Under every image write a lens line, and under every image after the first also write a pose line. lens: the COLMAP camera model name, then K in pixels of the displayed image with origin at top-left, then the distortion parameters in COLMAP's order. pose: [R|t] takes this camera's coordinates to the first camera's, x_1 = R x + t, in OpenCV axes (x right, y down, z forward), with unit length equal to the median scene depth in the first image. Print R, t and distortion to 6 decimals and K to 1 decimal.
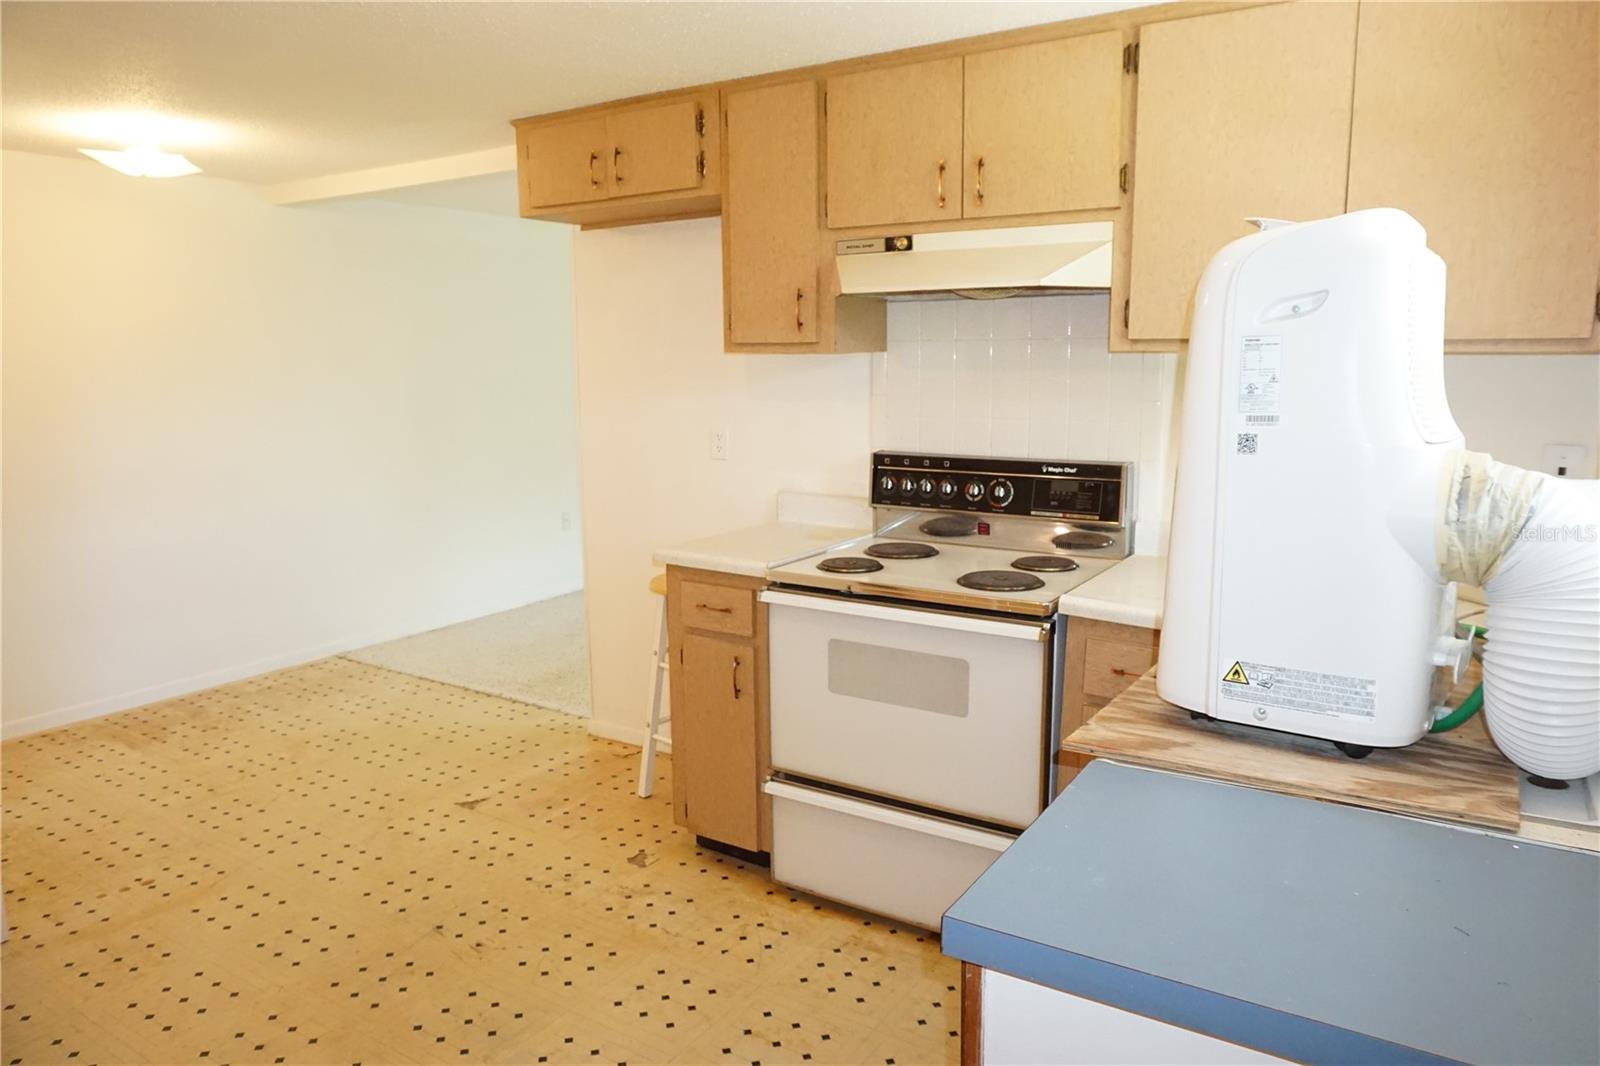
lens RADIAL K [[1060.5, 0, 800.0], [0, 1060.5, 533.0], [0, 0, 1]] dist [-0.056293, 0.032604]
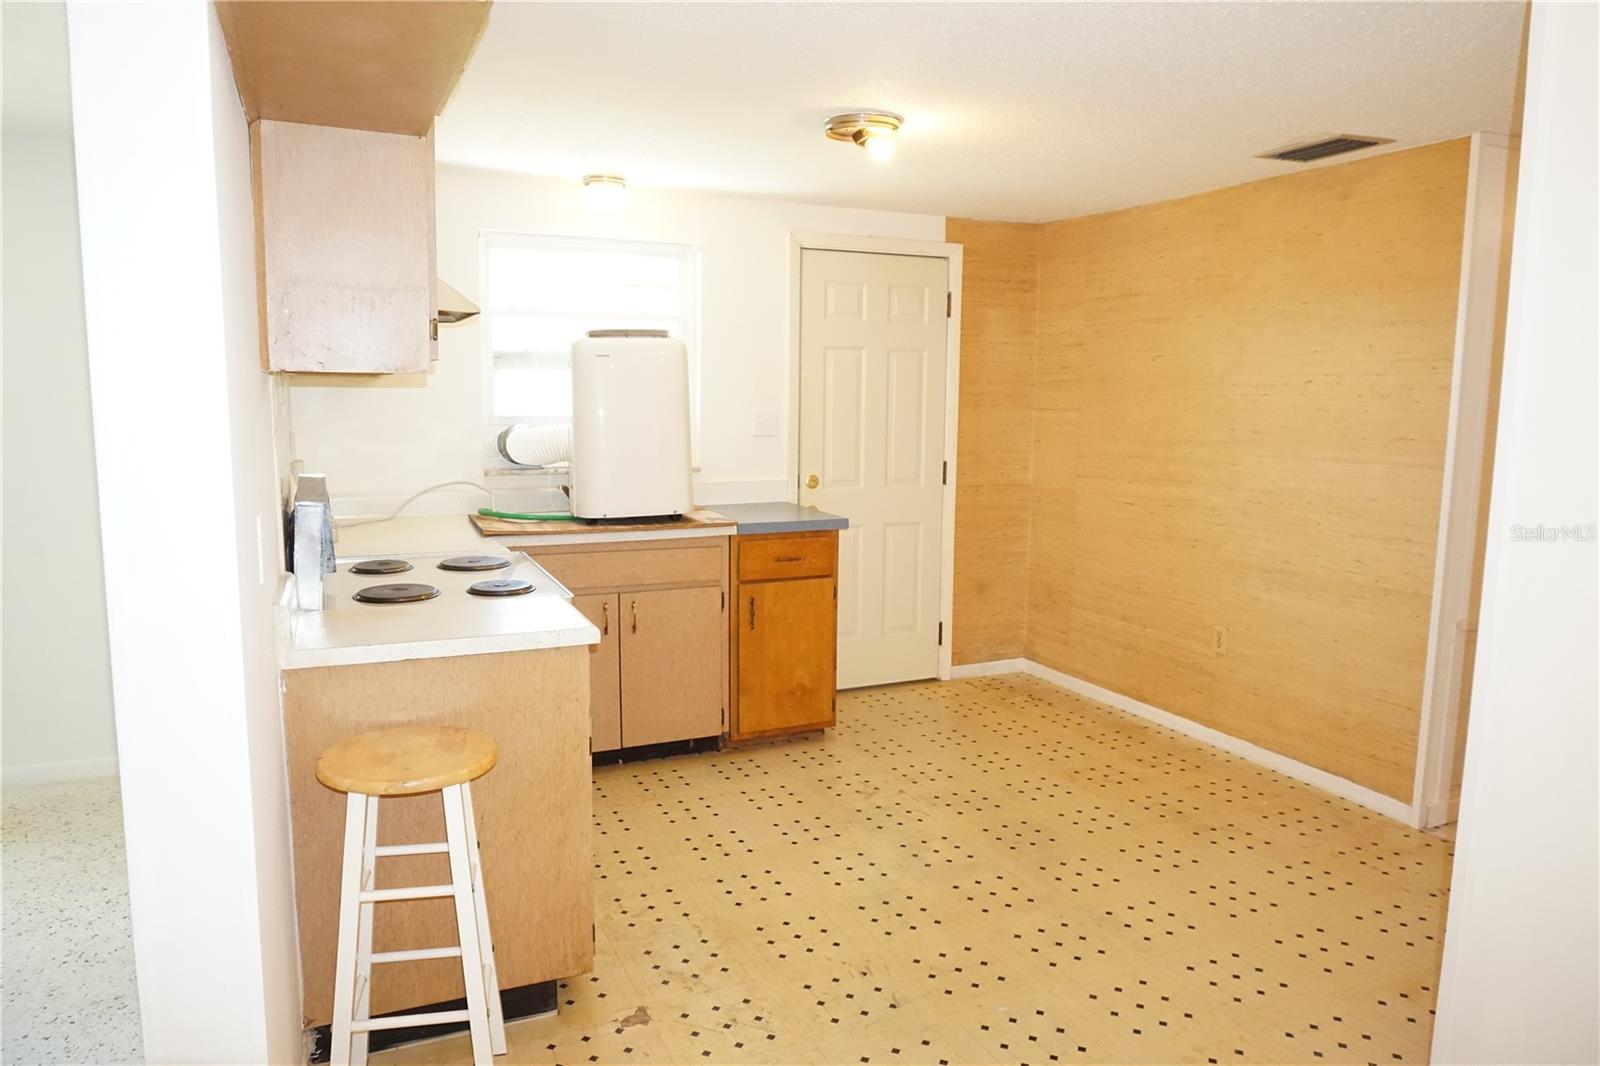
lens RADIAL K [[1060.5, 0, 800.0], [0, 1060.5, 533.0], [0, 0, 1]] dist [-0.056293, 0.032604]
pose [[-0.836654, -0.074989, 0.542574, -0.796483], [0.081944, 0.962299, 0.259358, -0.280958], [-0.541567, 0.261453, -0.798966, 1.792436]]
